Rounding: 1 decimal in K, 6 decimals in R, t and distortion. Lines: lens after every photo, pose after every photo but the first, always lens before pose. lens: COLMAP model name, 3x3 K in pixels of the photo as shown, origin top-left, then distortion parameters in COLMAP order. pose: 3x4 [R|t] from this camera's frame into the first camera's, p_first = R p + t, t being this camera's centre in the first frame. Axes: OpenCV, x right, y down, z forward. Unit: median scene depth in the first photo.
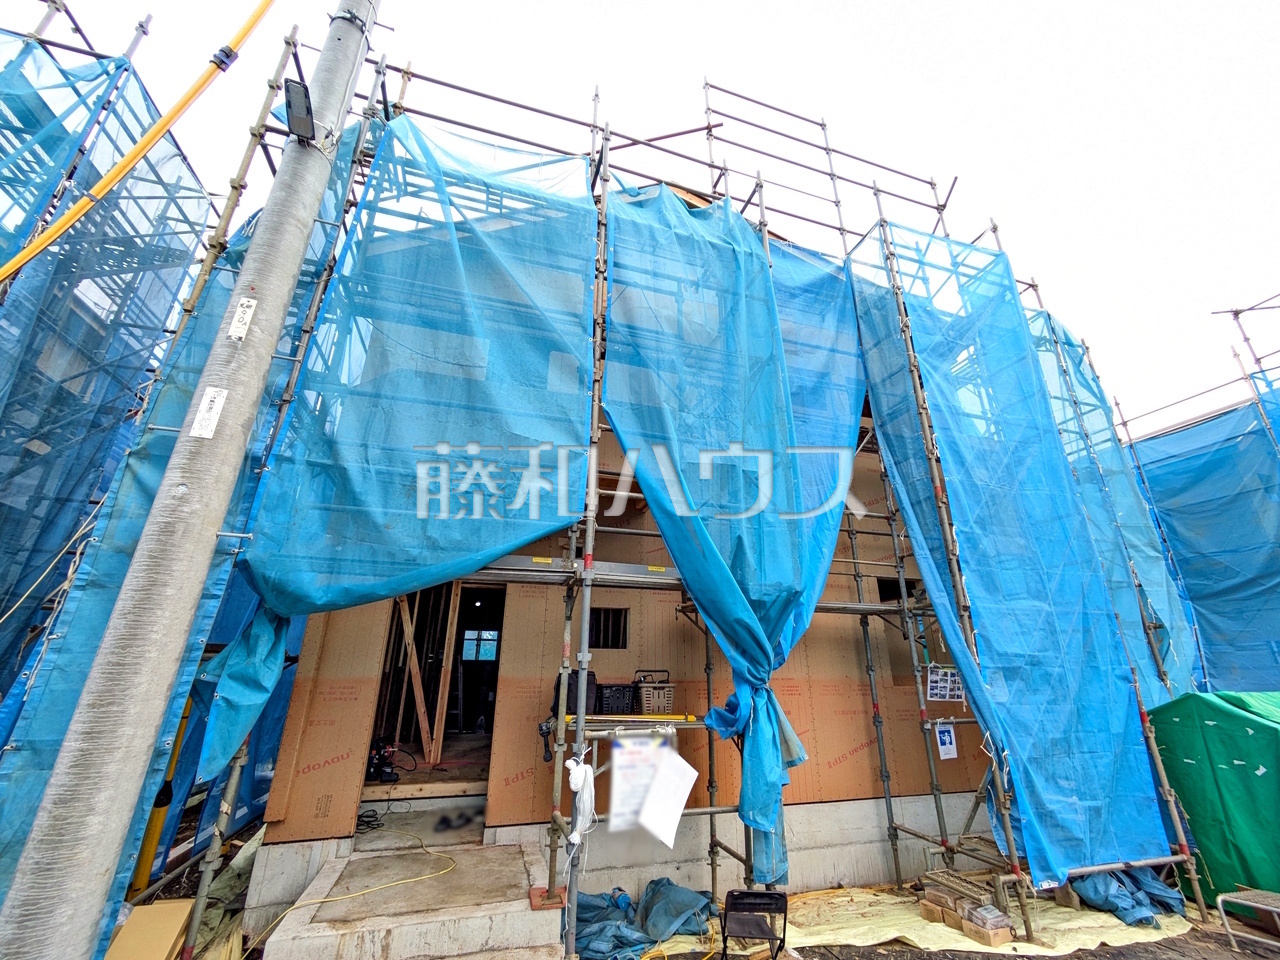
lens RADIAL K [[526.0, 0, 642.6], [0, 526.0, 474.4], [0, 0, 1]] dist [0.006116, -0.000526]
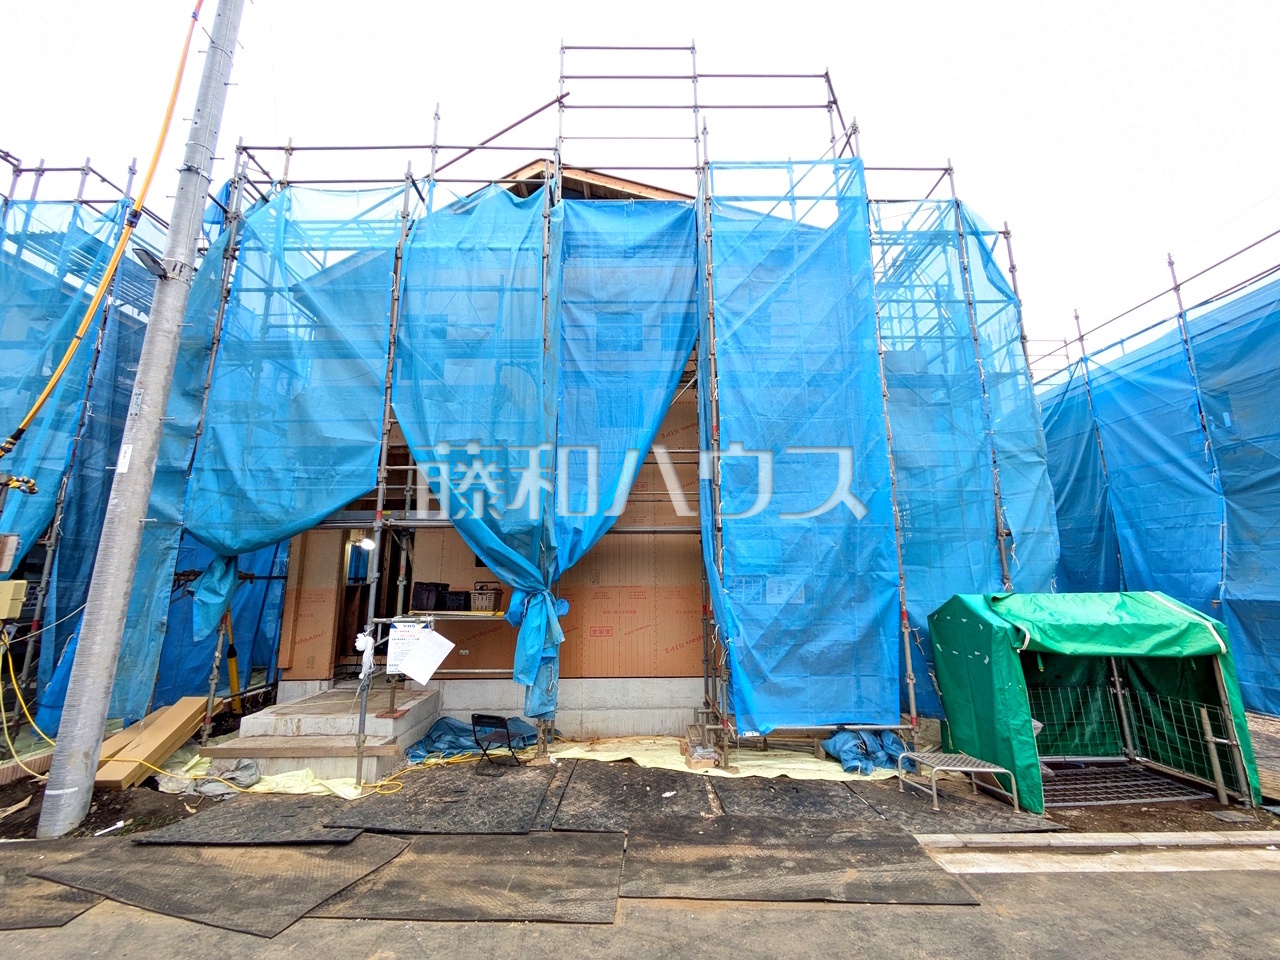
lens RADIAL K [[536.3, 0, 640.0], [0, 536.3, 480.0], [0, 0, 1]] dist [-0.006816, 0.008054]
pose [[0.954294, -0.068476, -0.290920, 0.908242], [0.116425, 0.981679, 0.150837, -0.068749], [0.275261, -0.177813, 0.944783, -0.205261]]
